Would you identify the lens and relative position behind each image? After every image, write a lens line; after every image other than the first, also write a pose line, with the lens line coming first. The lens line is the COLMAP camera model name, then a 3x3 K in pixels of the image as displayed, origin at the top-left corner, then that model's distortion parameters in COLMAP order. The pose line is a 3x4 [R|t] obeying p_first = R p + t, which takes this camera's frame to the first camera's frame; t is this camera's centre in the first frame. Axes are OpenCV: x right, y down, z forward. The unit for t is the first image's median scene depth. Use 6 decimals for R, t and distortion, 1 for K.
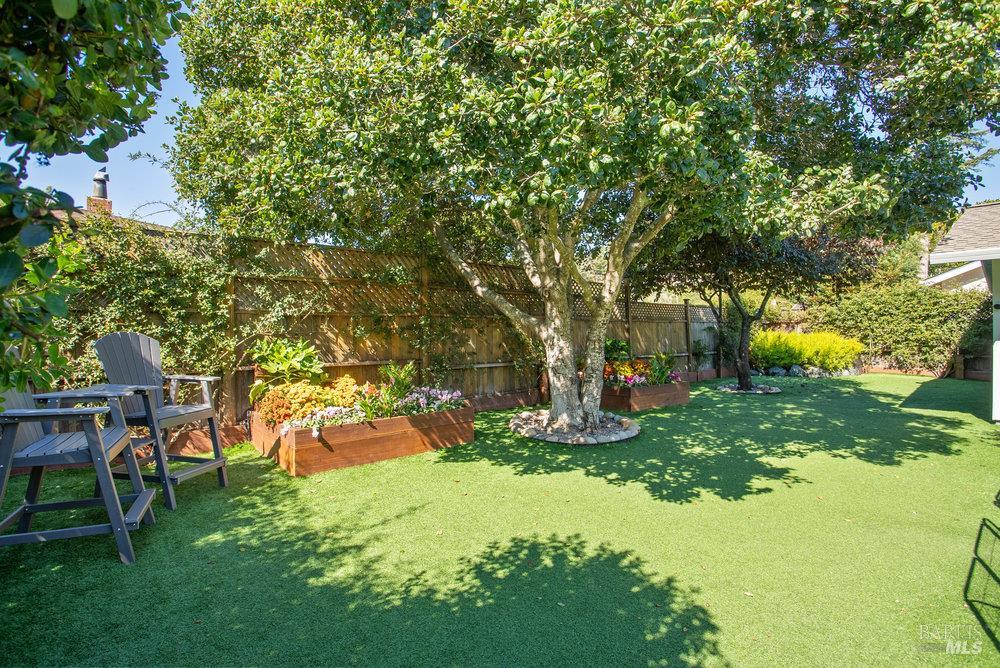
lens RADIAL K [[491.6, 0, 507.3], [0, 491.6, 334.7], [0, 0, 1]] dist [-0.039982, 0.008785]
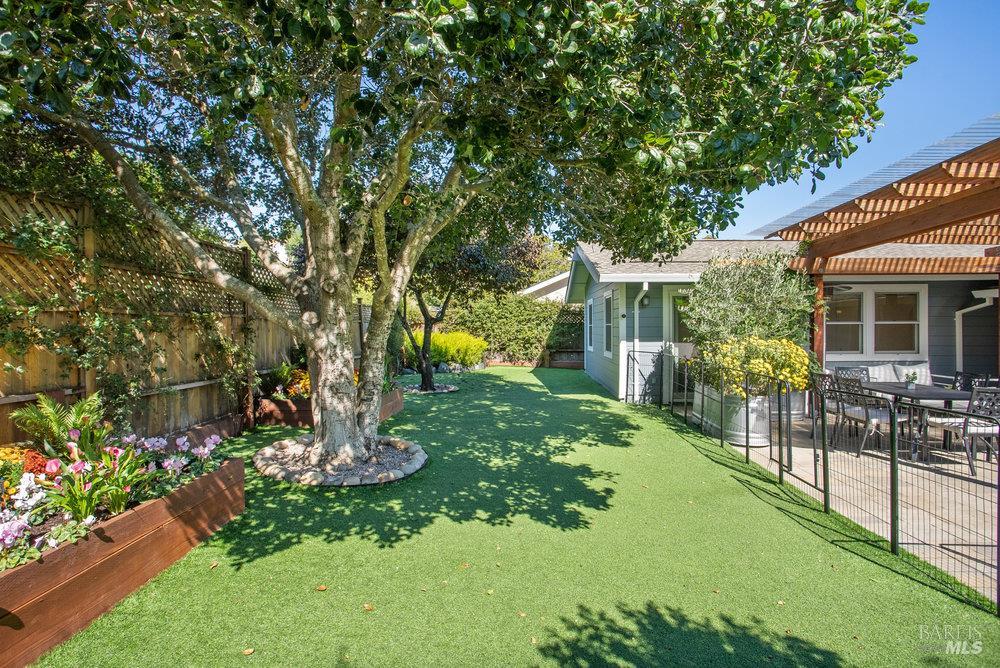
lens RADIAL K [[491.6, 0, 501.6], [0, 491.6, 329.4], [0, 0, 1]] dist [-0.039982, 0.008785]
pose [[0.694301, 0.004435, 0.719671, -0.320754], [-0.002627, 0.999990, -0.003628, -0.021455], [-0.719680, 0.000628, 0.694306, 0.346968]]
